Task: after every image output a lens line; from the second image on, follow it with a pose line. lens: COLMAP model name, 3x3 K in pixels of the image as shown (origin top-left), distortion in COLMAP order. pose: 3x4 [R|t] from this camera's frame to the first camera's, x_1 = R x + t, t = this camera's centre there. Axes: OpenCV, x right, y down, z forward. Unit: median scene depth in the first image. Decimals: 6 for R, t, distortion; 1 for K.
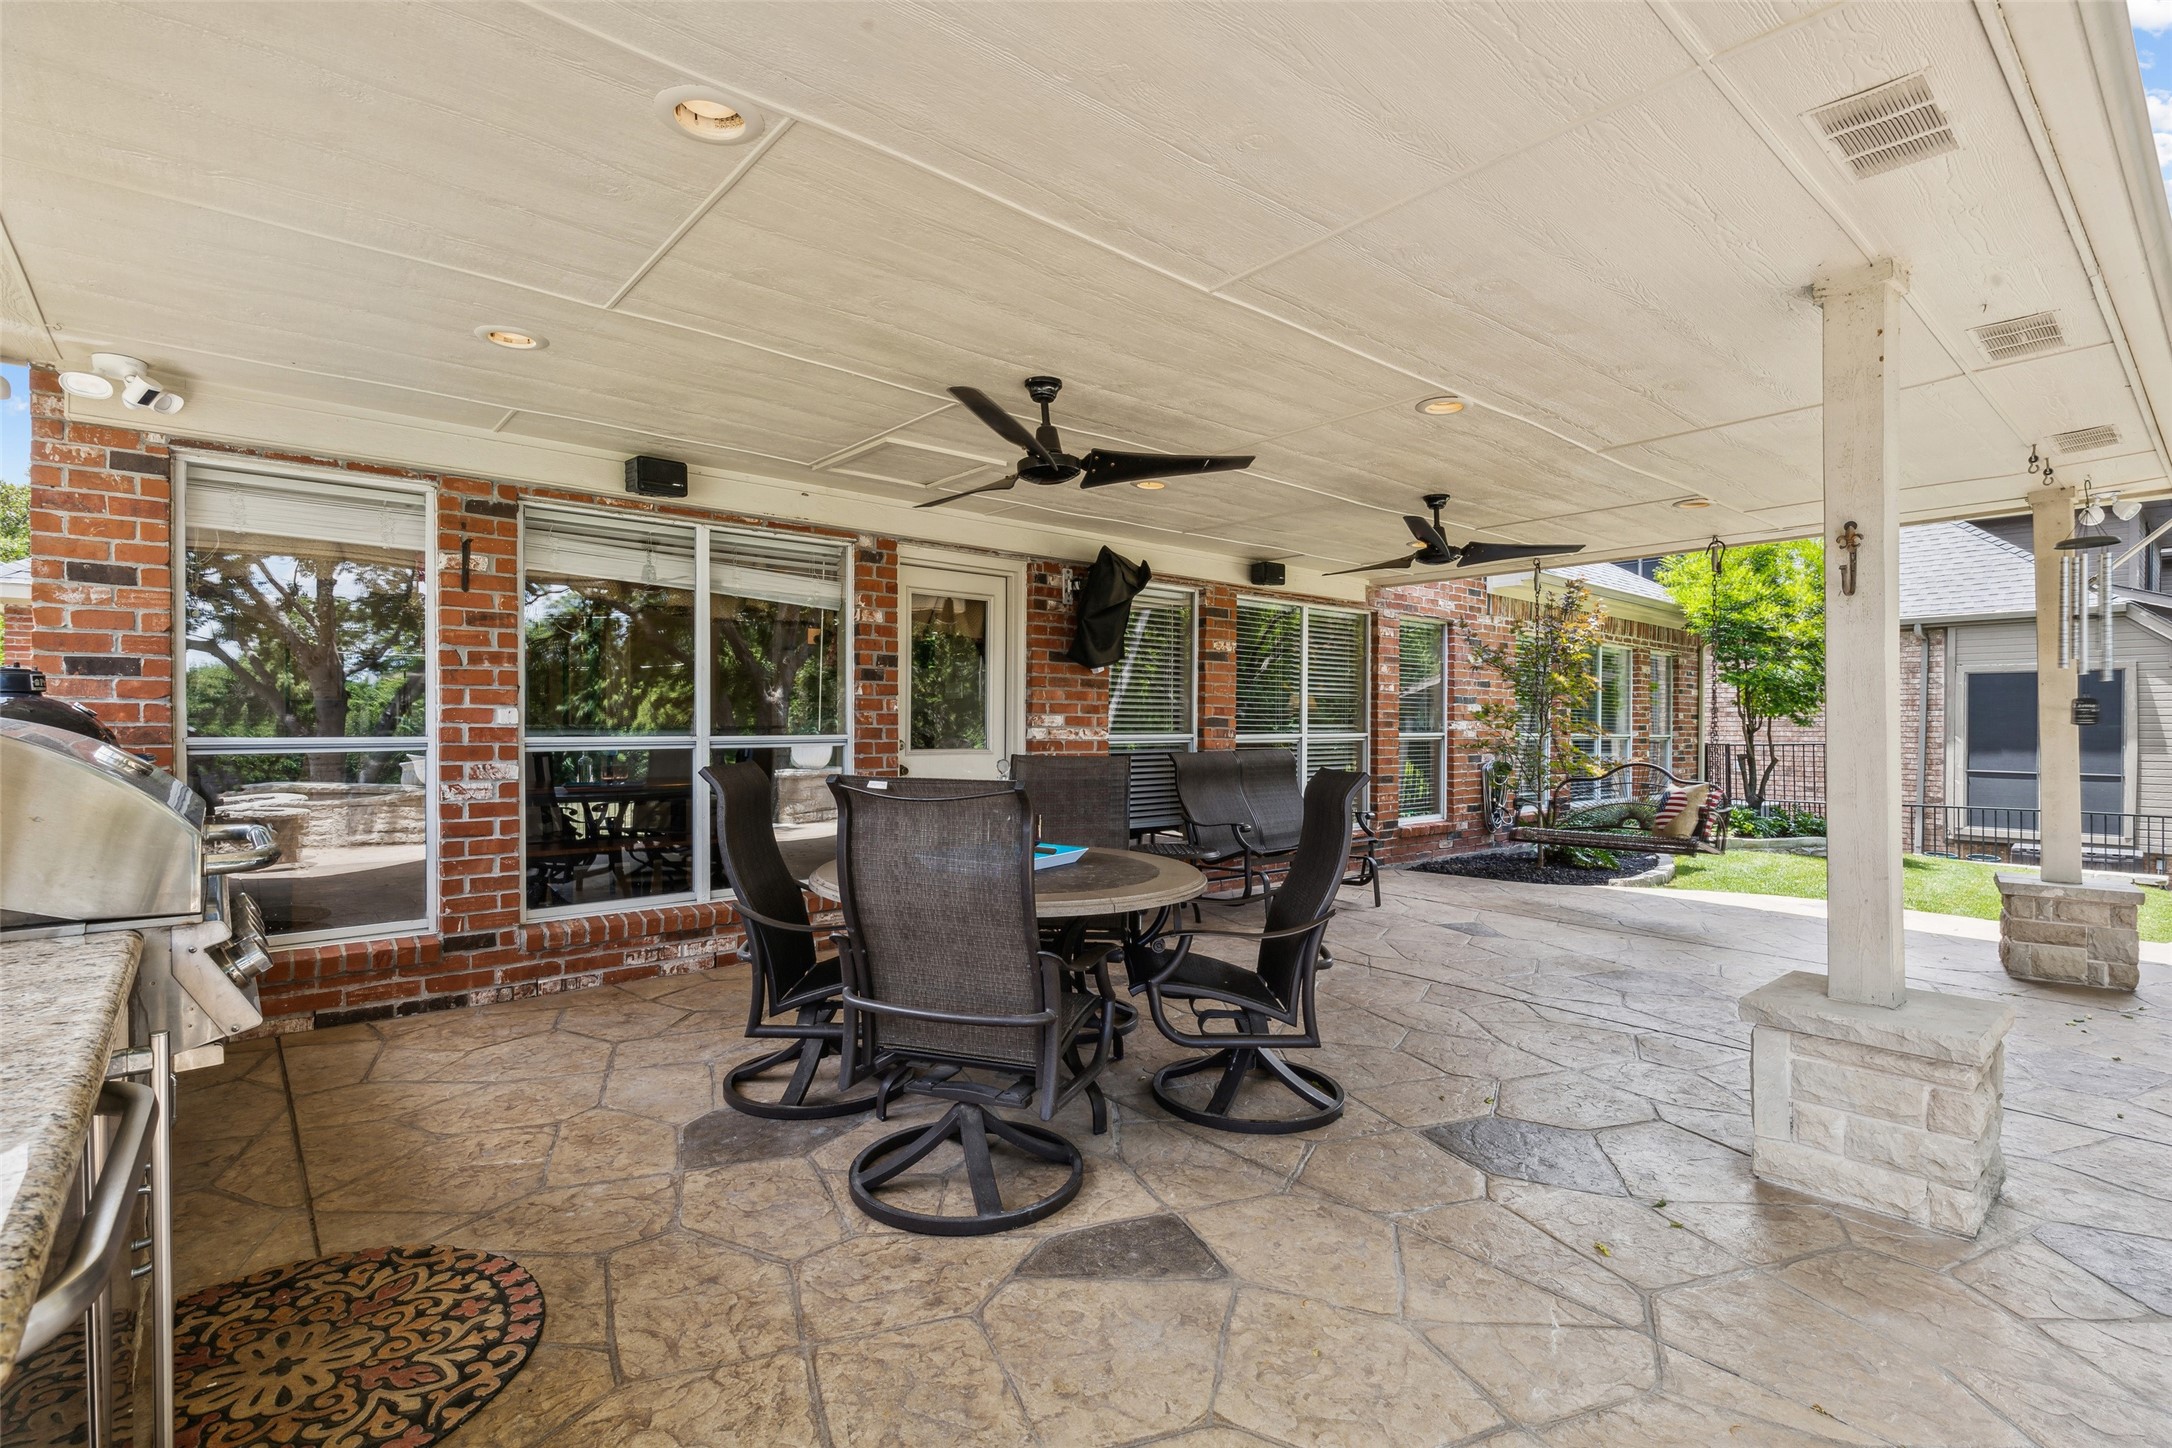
lens RADIAL K [[996.7, 0, 1087.9], [0, 996.7, 732.6], [0, 0, 1]] dist [0.009099, -0.002069]
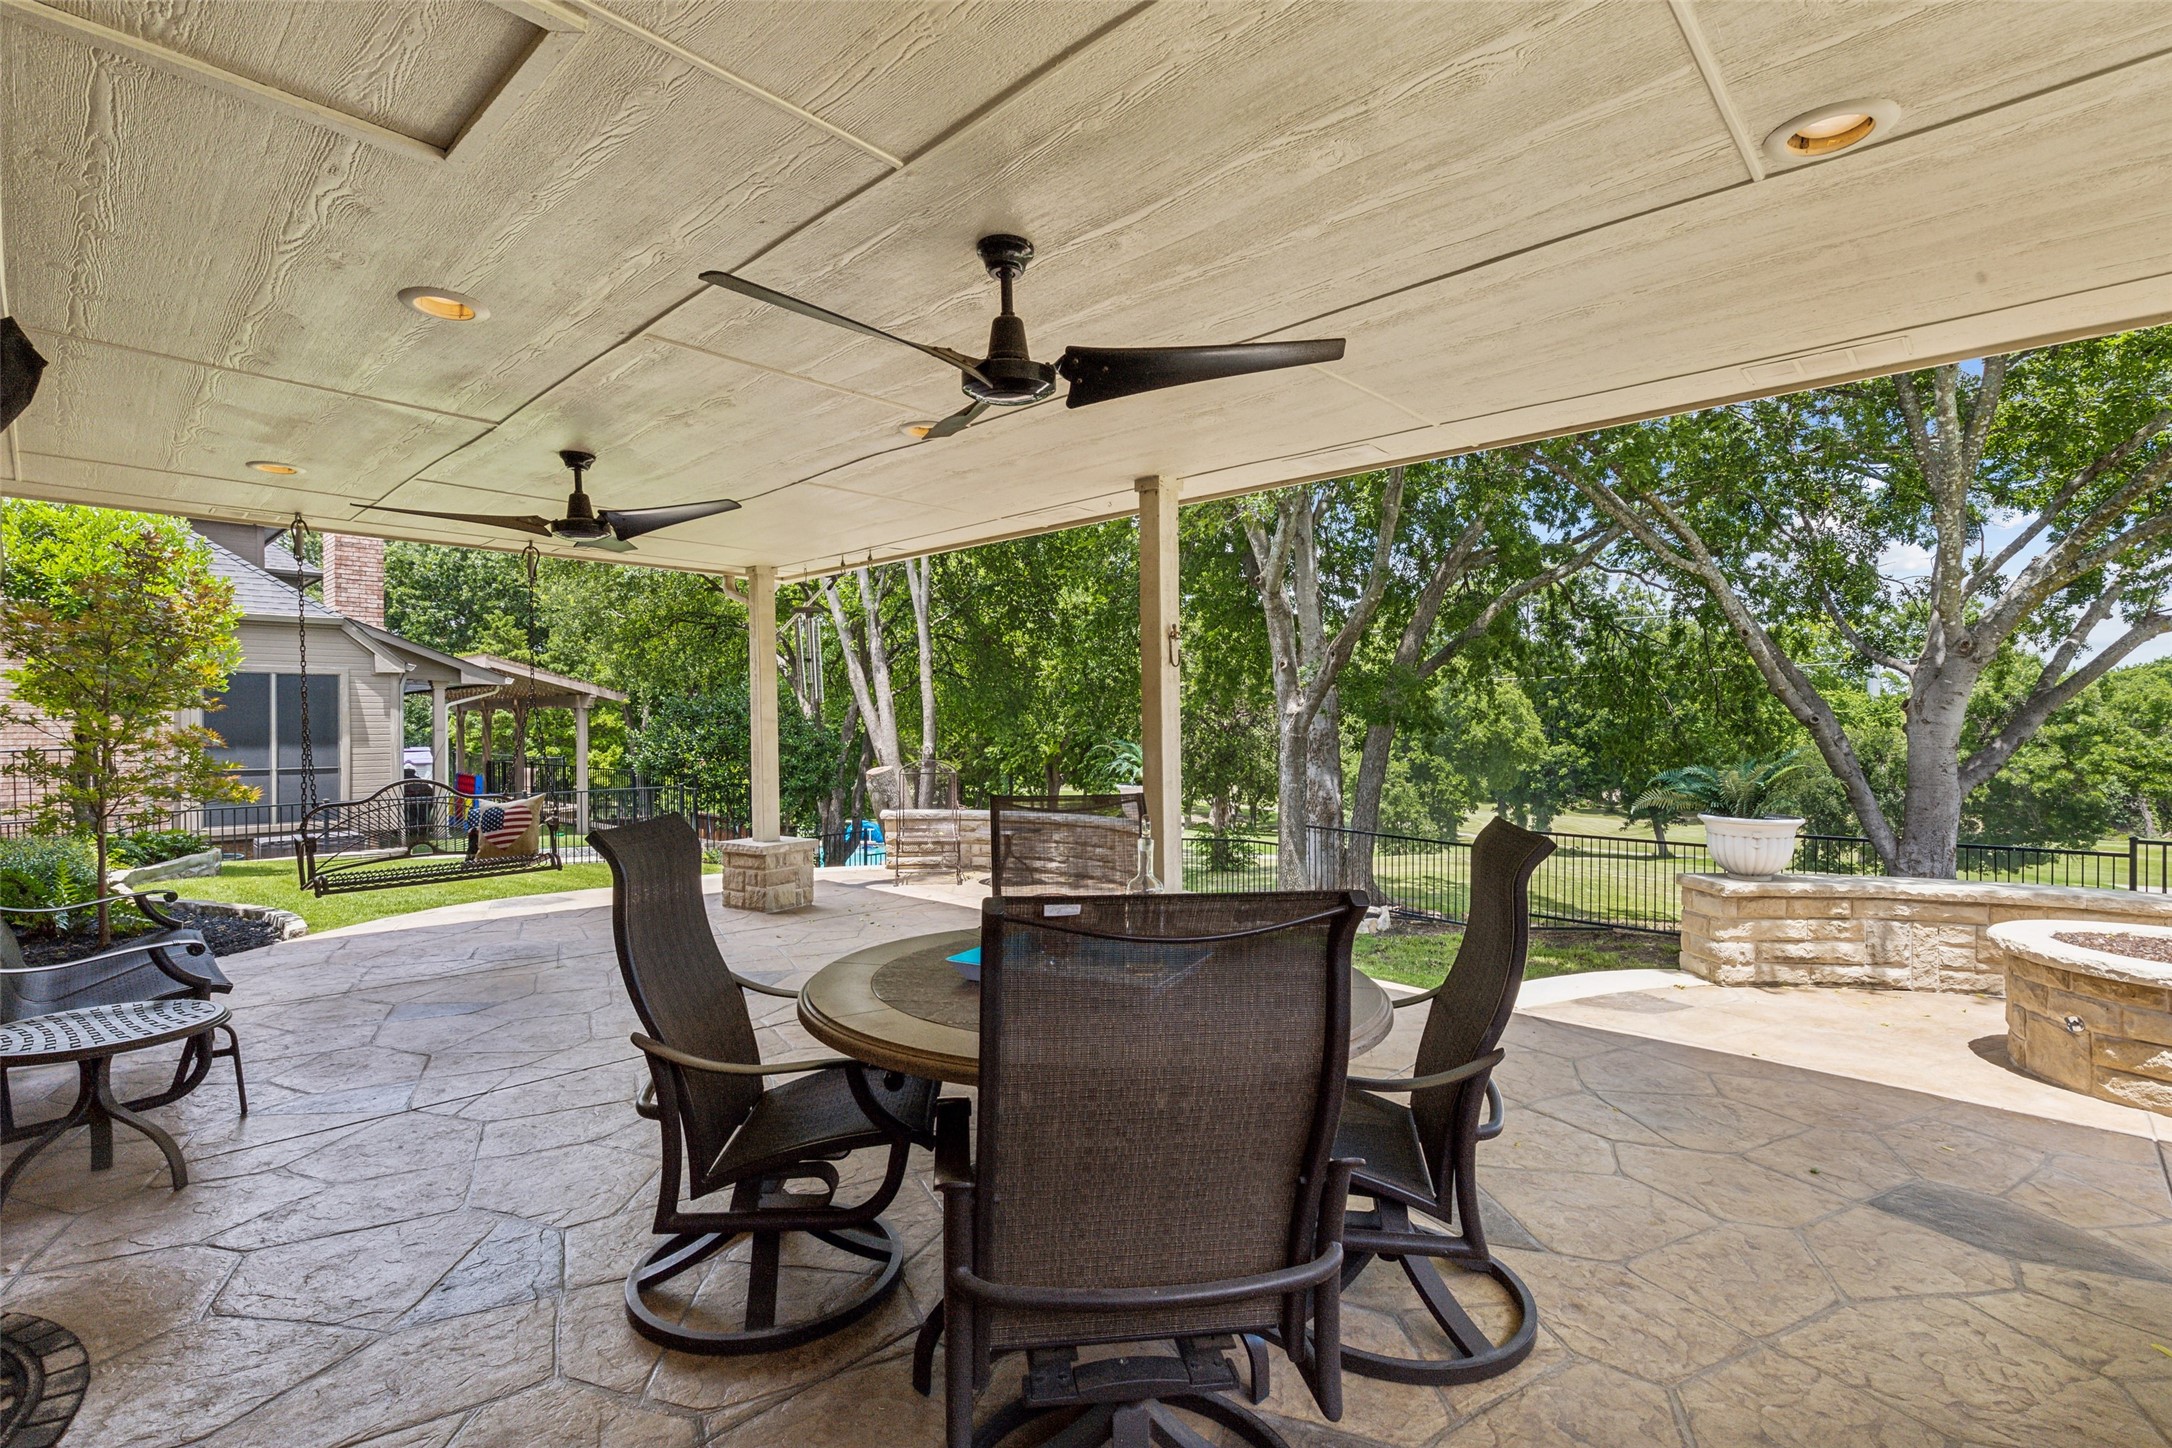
lens RADIAL K [[996.7, 0, 1082.9], [0, 996.7, 723.8], [0, 0, 1]] dist [0.009099, -0.002069]
pose [[-0.094954, -0.008391, 0.995446, -0.663446], [0.007284, 0.999932, 0.009124, -0.037132], [-0.995455, 0.008117, -0.094886, 0.943198]]
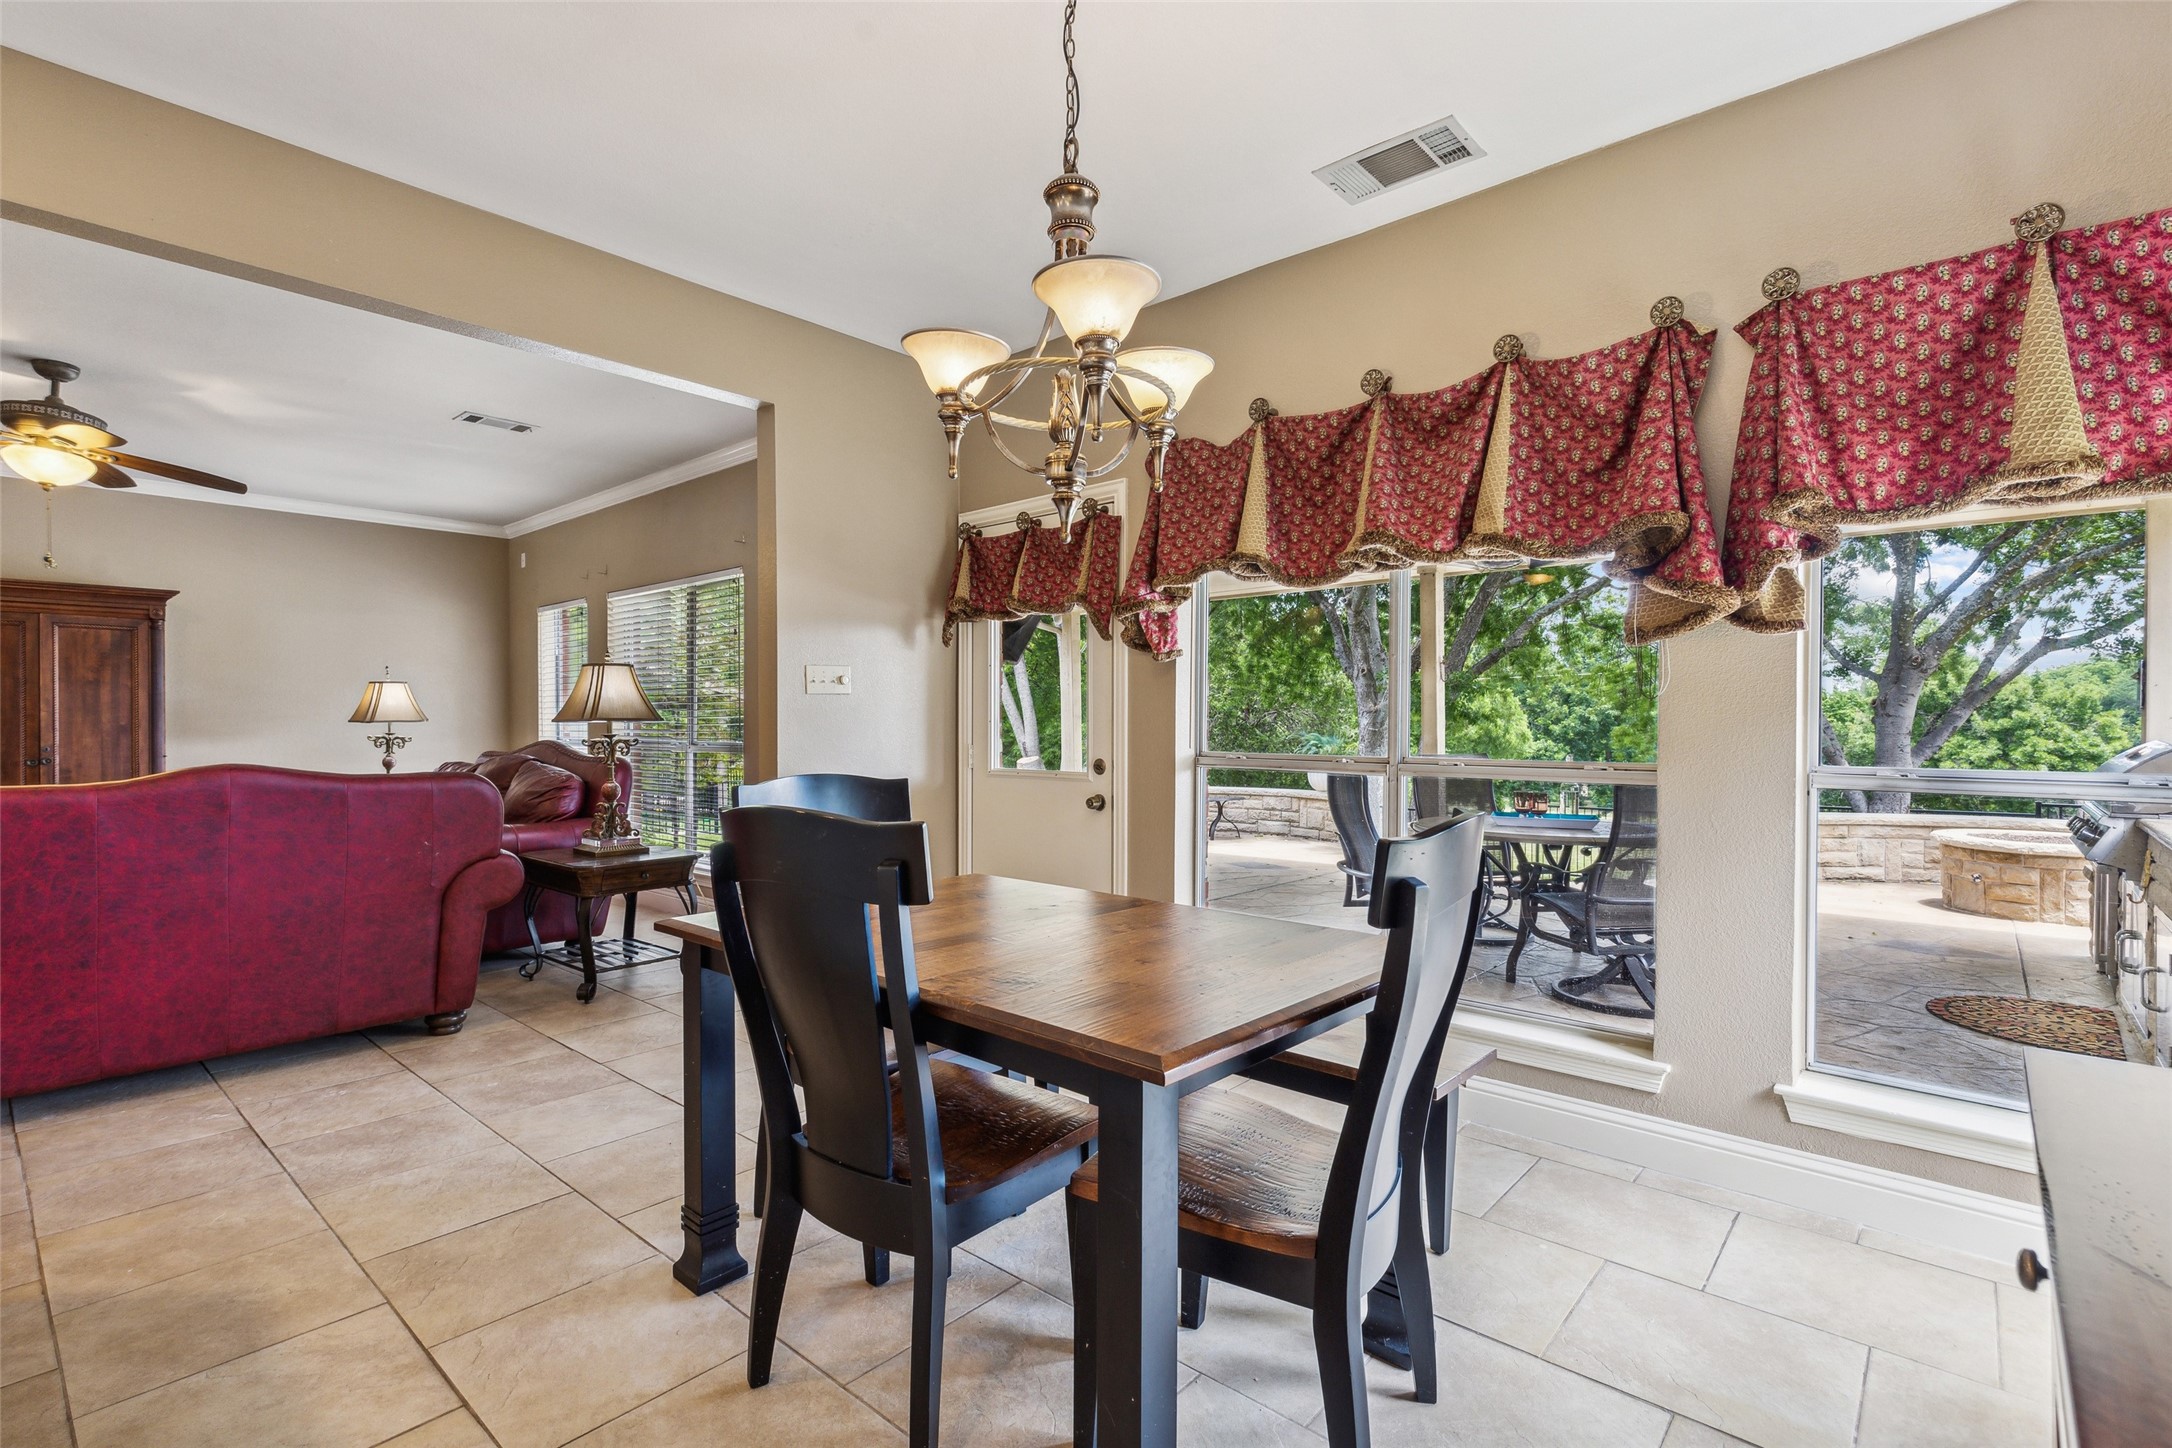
lens RADIAL K [[996.7, 0, 1074.3], [0, 996.7, 726.2], [0, 0, 1]] dist [0.009099, -0.002069]
pose [[-0.120051, -0.010730, 0.992710, -1.328911], [0.011019, 0.999866, 0.012140, -0.036880], [-0.992707, 0.012396, -0.119917, 1.662389]]
